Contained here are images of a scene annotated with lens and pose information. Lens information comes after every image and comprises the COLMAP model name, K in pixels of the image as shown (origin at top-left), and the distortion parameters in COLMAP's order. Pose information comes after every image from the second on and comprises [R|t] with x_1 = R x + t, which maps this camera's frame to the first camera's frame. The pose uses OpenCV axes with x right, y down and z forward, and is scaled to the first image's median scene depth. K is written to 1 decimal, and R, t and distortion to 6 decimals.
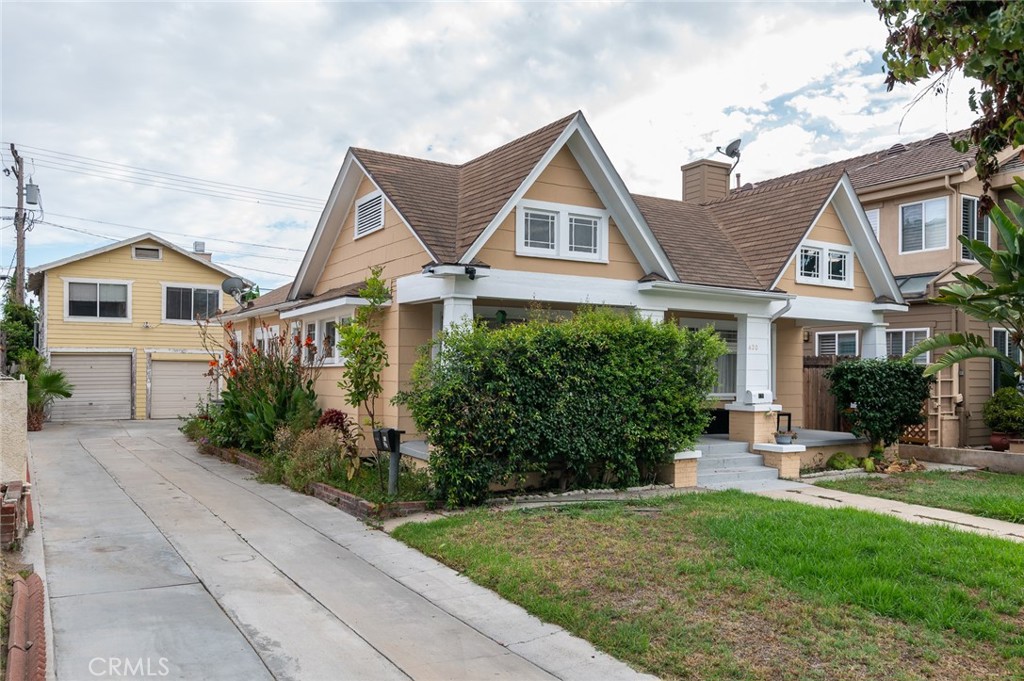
lens RADIAL K [[794.0, 0, 486.5], [0, 794.0, 368.4], [0, 0, 1]] dist [-0.005106, 0.003481]
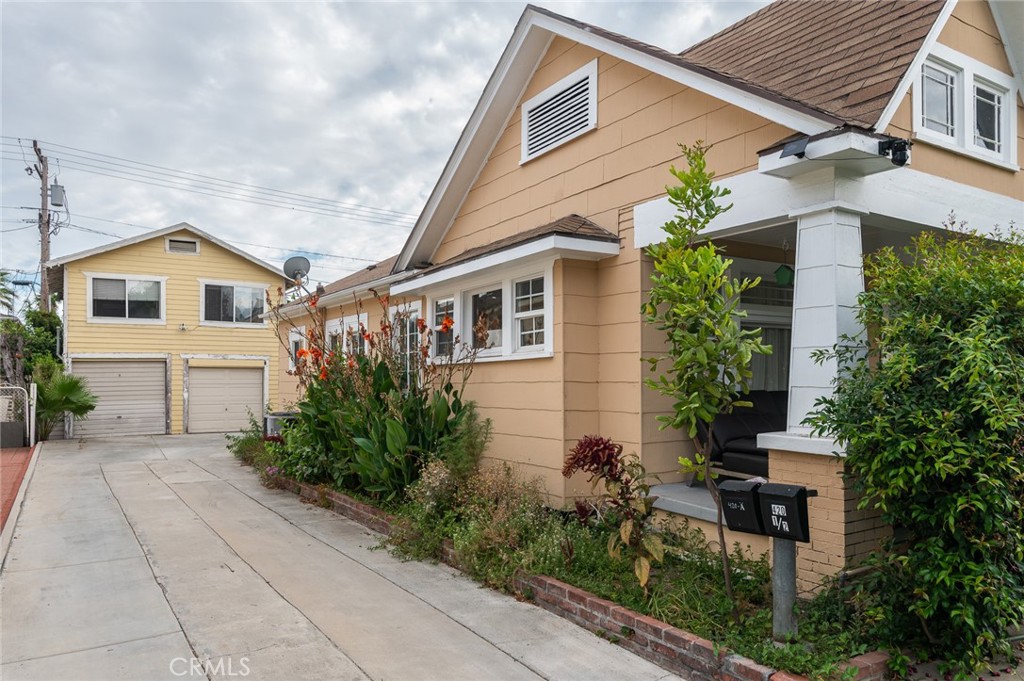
lens RADIAL K [[705.6, 0, 498.7], [0, 705.6, 374.7], [0, 0, 1]] dist [0.000875, -0.001443]
pose [[0.999668, -0.009739, 0.023845, -0.098913], [0.009843, 0.999942, -0.004266, 0.005263], [-0.023802, 0.004499, 0.999707, 0.212256]]
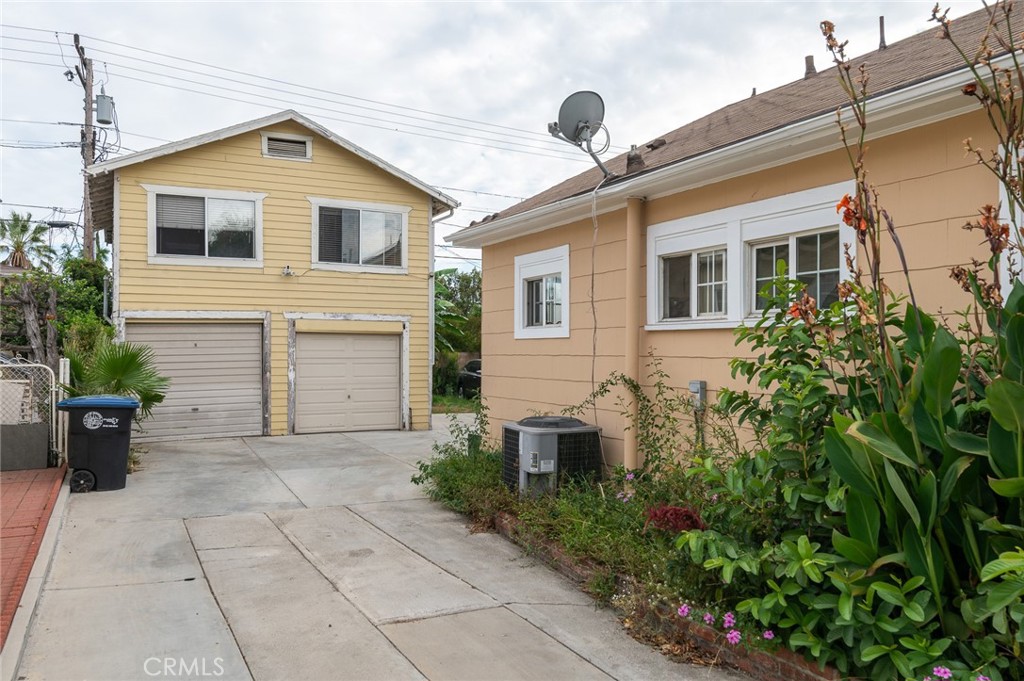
lens RADIAL K [[794.0, 0, 515.2], [0, 794.0, 343.8], [0, 0, 1]] dist [-0.005106, 0.003481]
pose [[0.998275, -0.011054, -0.057660, -0.238014], [0.010577, 0.999907, -0.008574, 0.004977], [0.057750, 0.007949, 0.998299, 0.448164]]
